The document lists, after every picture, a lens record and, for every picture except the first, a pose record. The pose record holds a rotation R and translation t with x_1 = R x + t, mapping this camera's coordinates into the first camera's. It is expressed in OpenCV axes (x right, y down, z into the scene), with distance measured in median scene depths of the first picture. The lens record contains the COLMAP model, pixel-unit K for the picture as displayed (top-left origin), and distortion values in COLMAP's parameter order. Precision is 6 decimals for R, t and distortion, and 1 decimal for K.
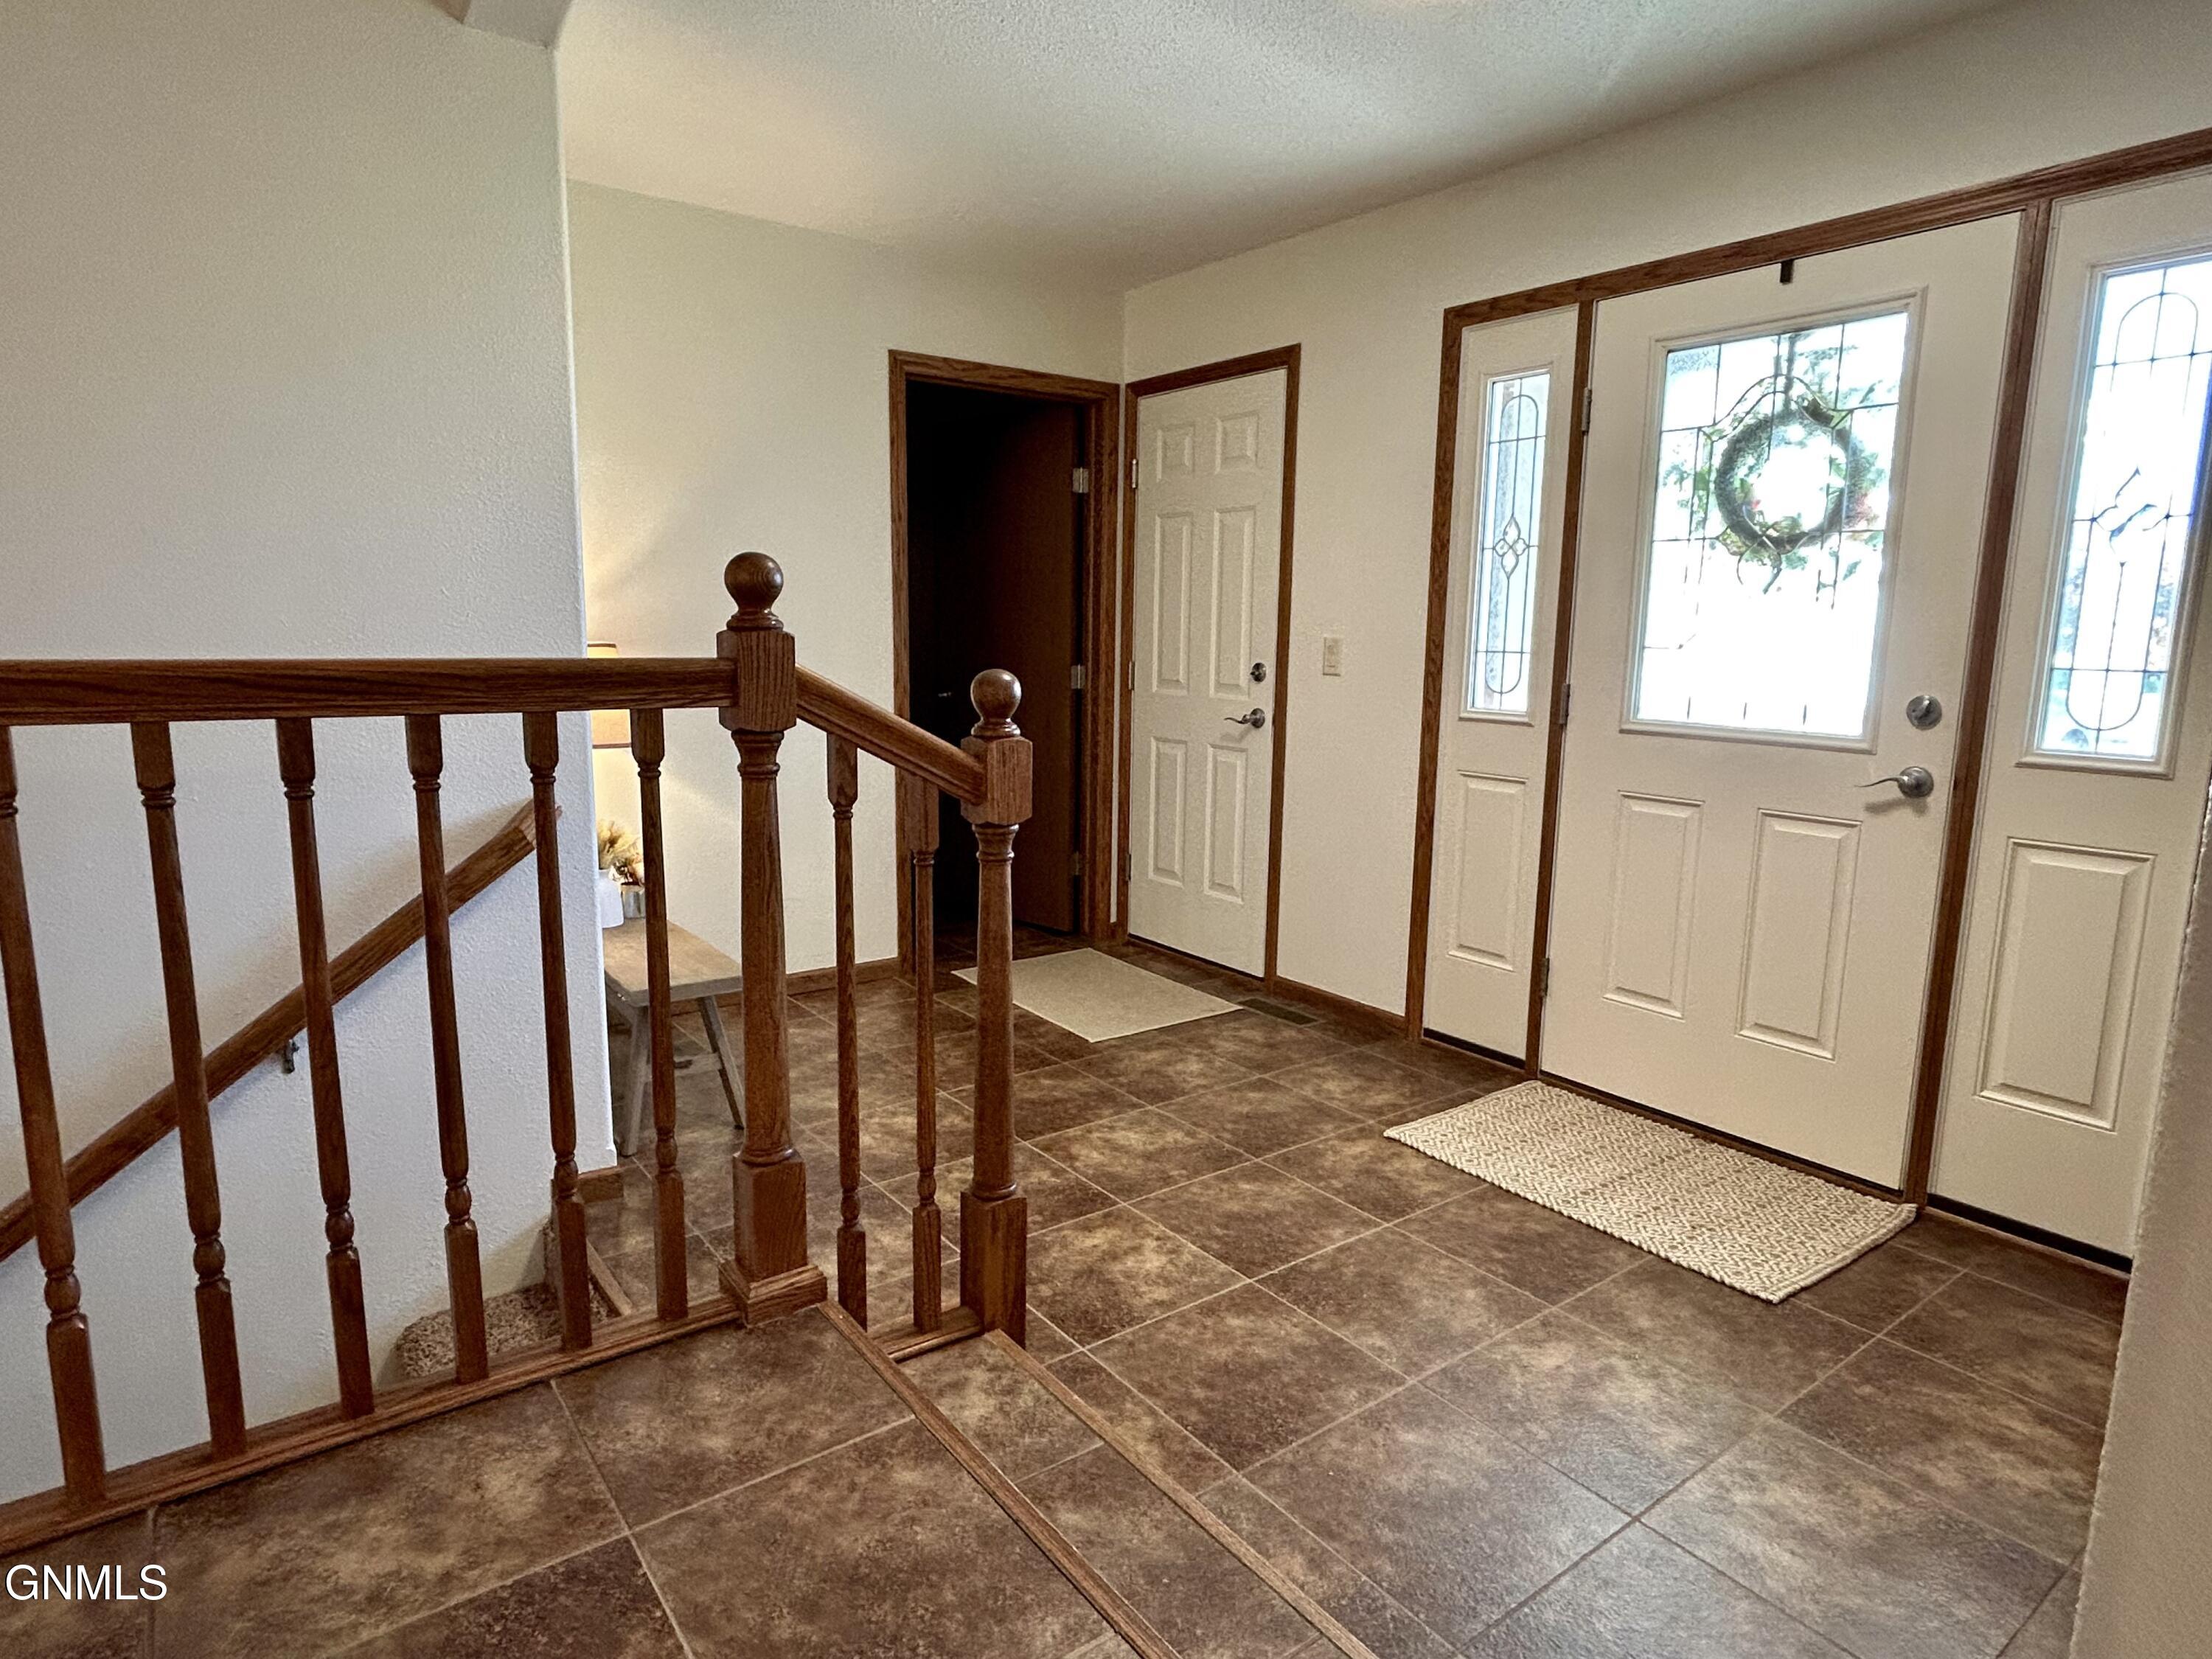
lens RADIAL K [[1252.4, 0, 1106.0], [0, 1252.4, 829.5], [0, 0, 1]] dist [0.002703, -0.000104]
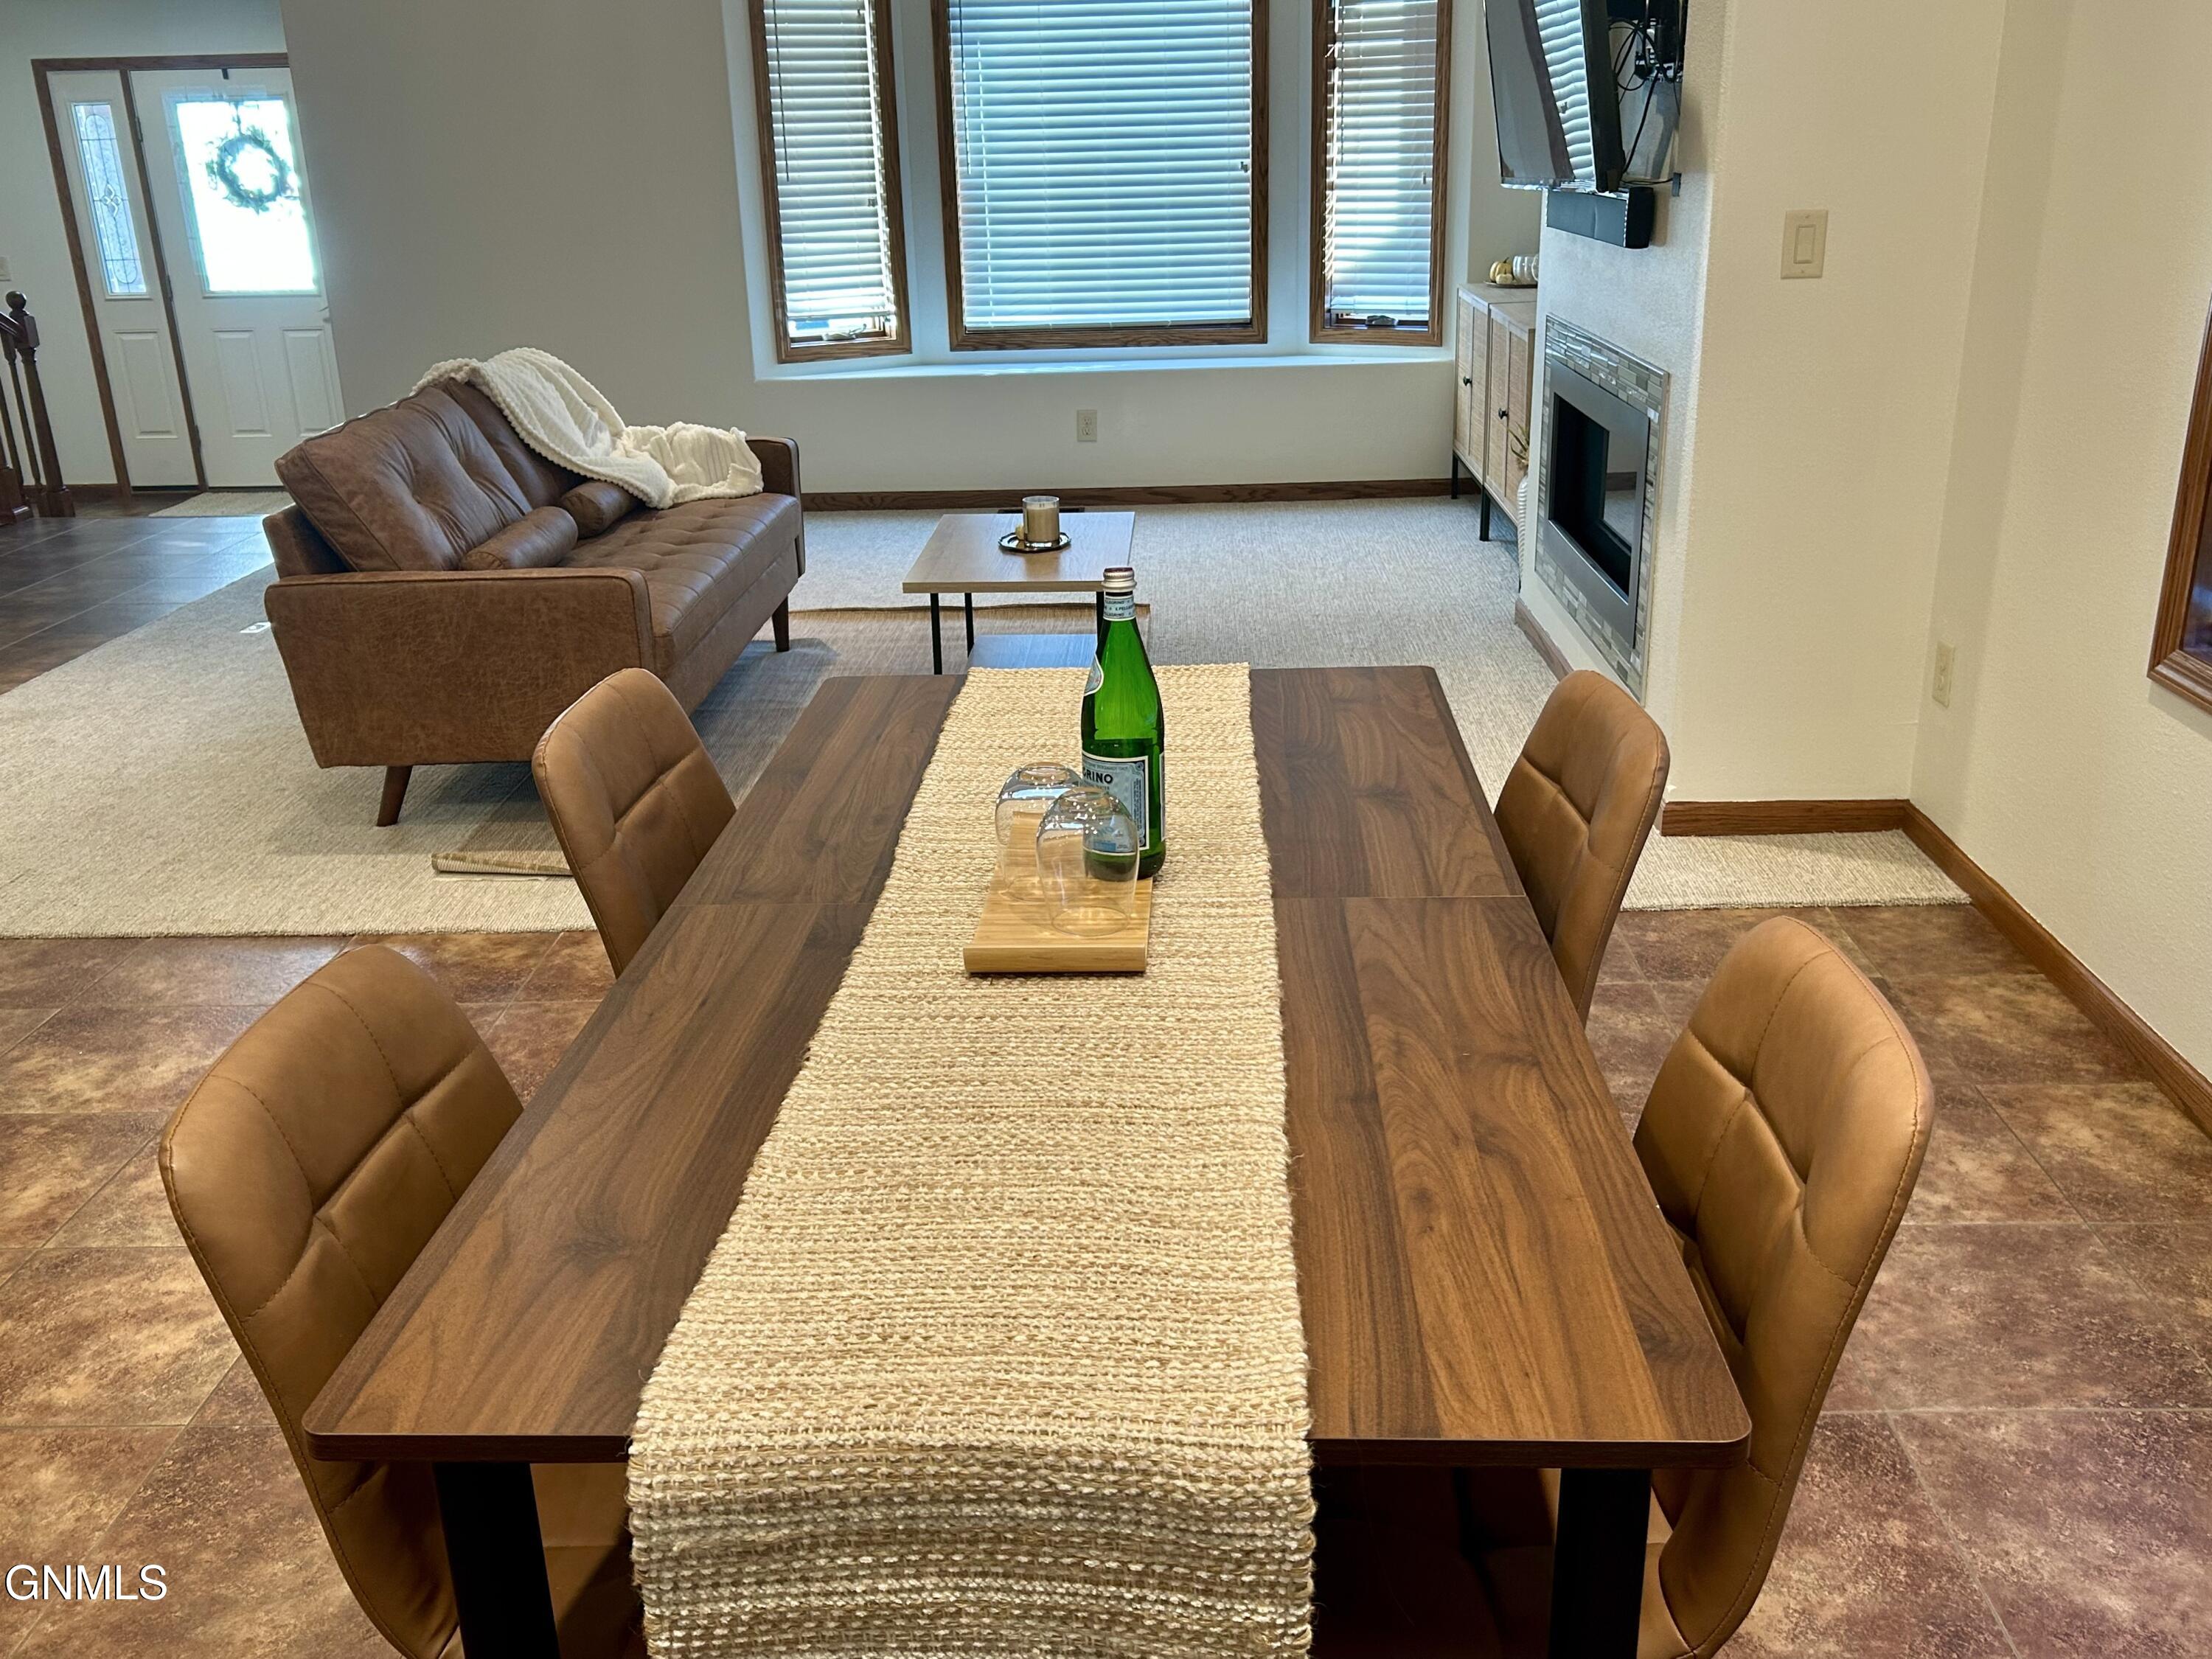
lens RADIAL K [[1942.7, 0, 1106.0], [0, 1942.7, 829.5], [0, 0, 1]] dist [0.075831, -0.109101]
pose [[0.617056, -0.301327, 0.726942, -1.232058], [0.163505, 0.952715, 0.256124, 0.159790], [-0.769745, -0.039184, 0.637147, -2.125852]]
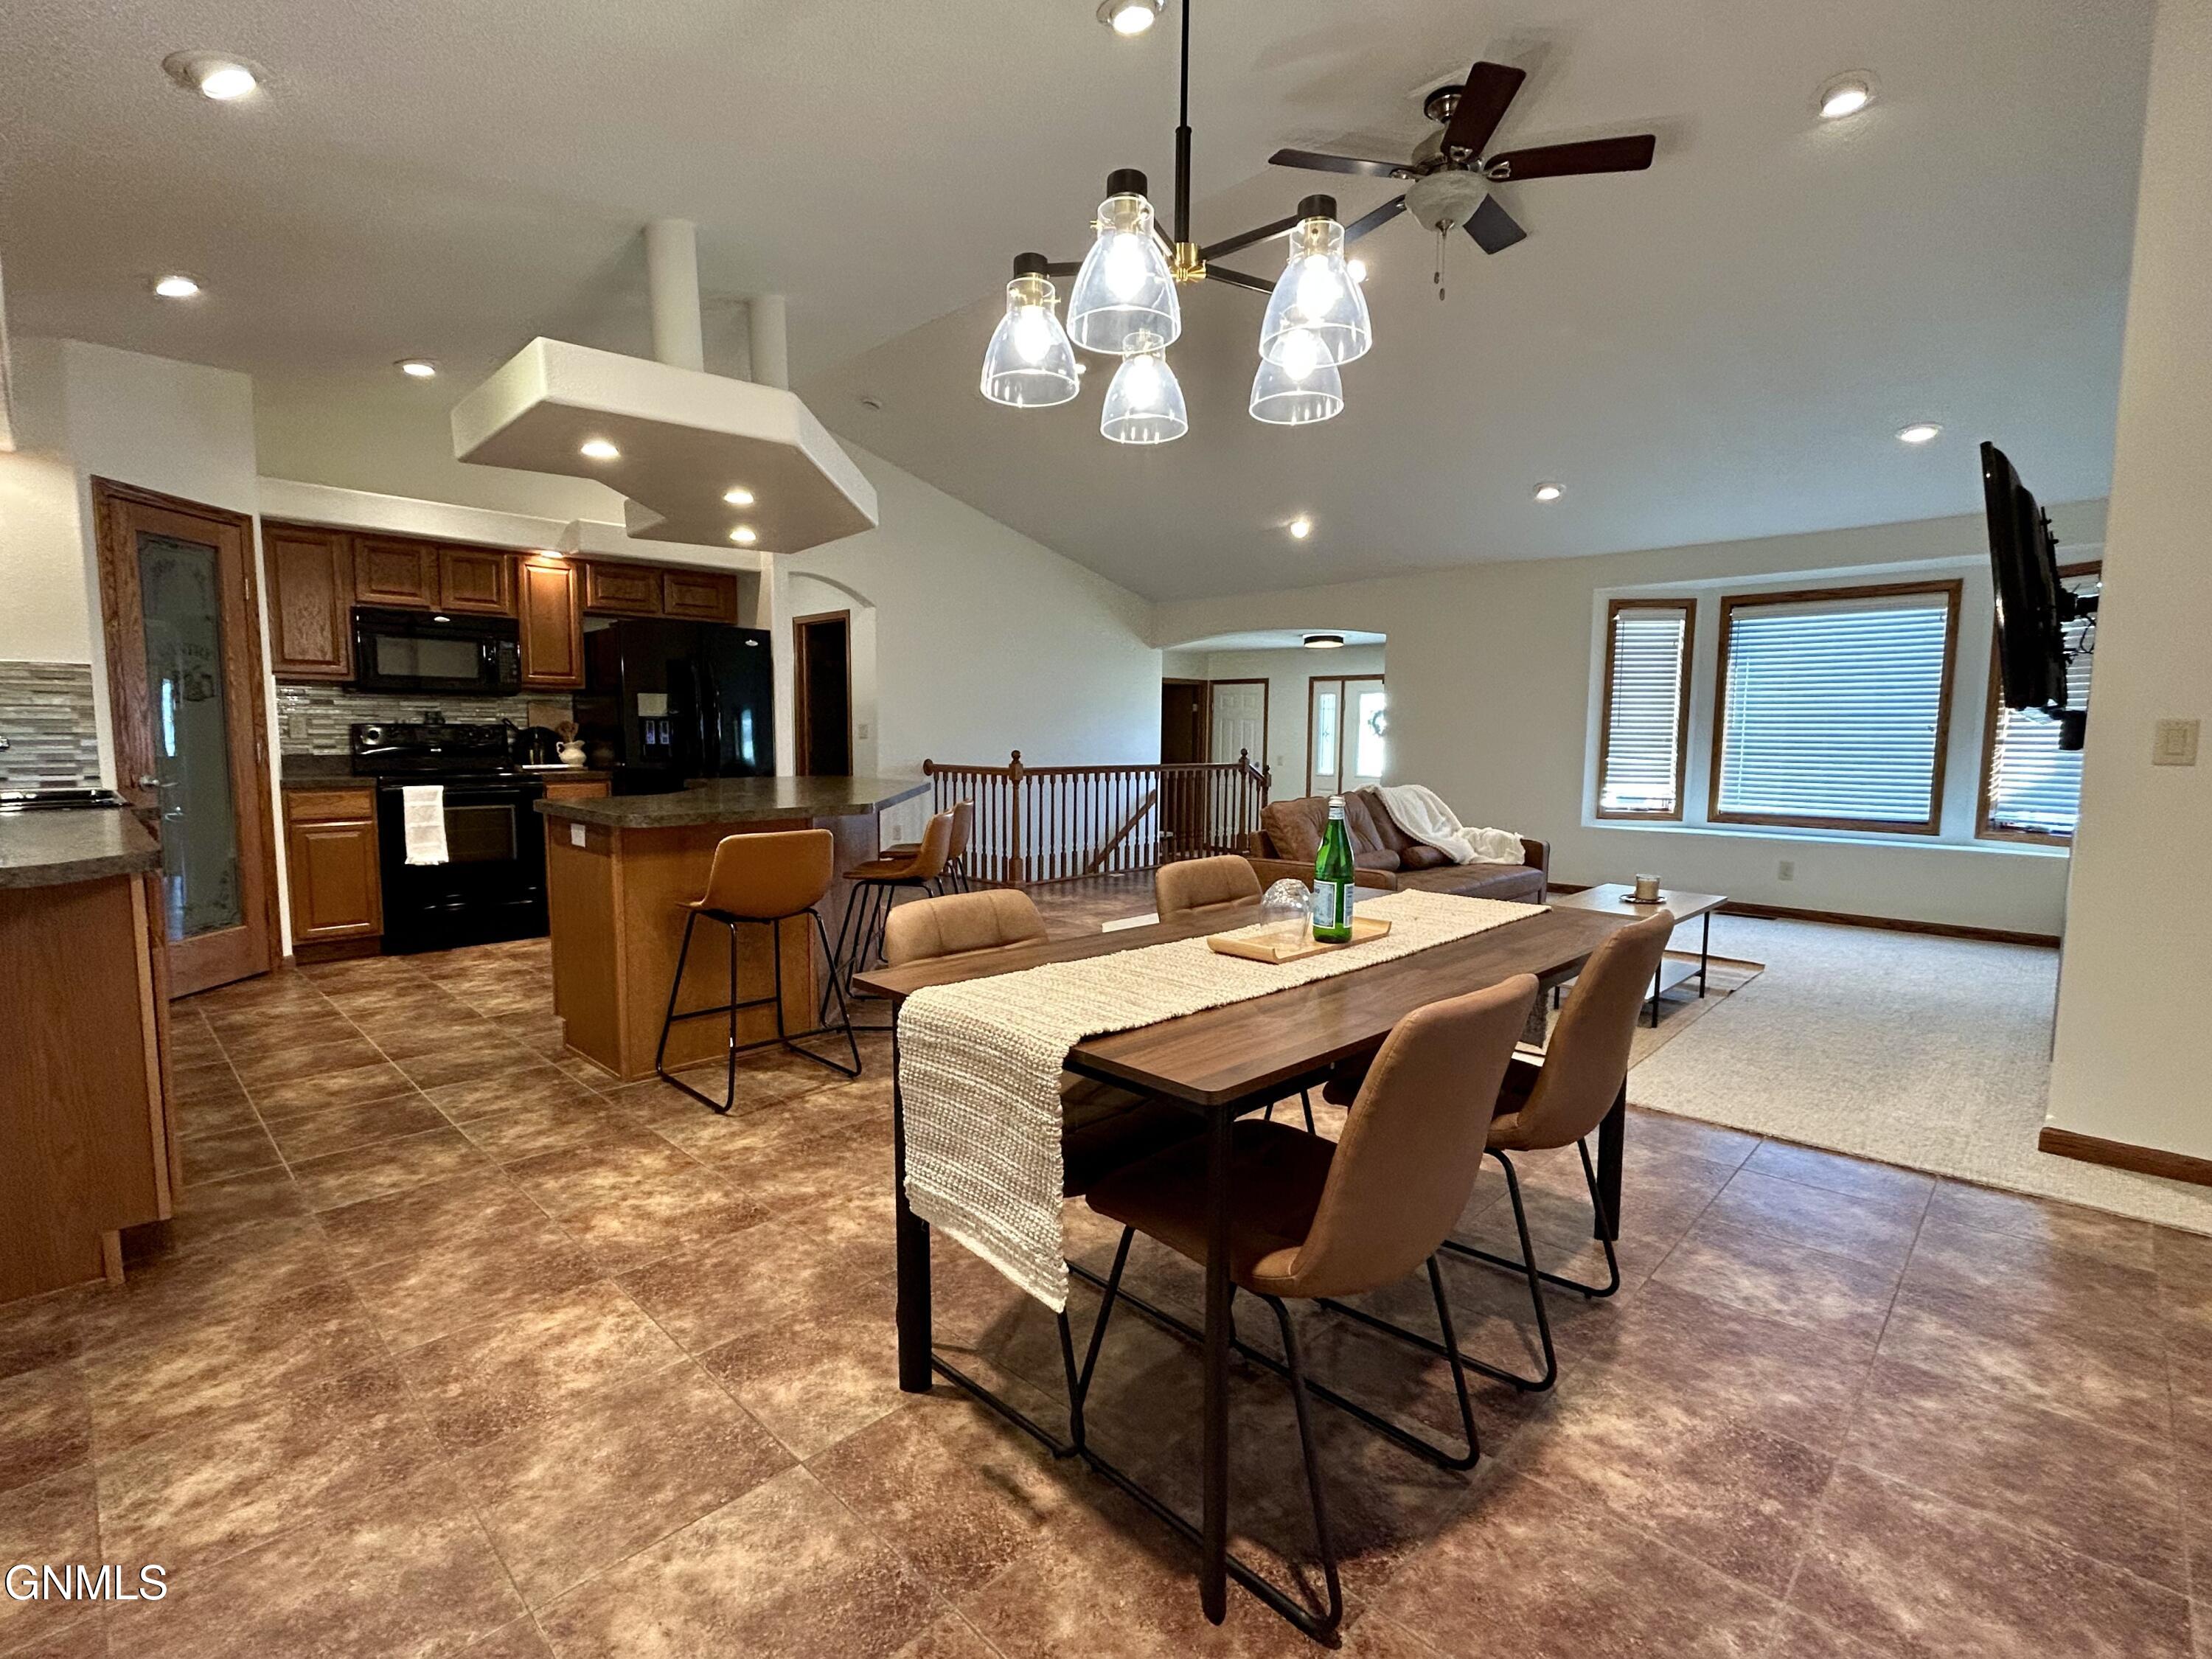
lens RADIAL K [[1027.6, 0, 1106.0], [0, 1027.6, 829.5], [0, 0, 1]] dist [-0.009618, 0.001034]
pose [[0.987015, -0.025494, 0.158594, -1.031577], [0.035889, 0.997366, -0.063028, 0.299893], [-0.156569, 0.067901, 0.985330, -2.403663]]
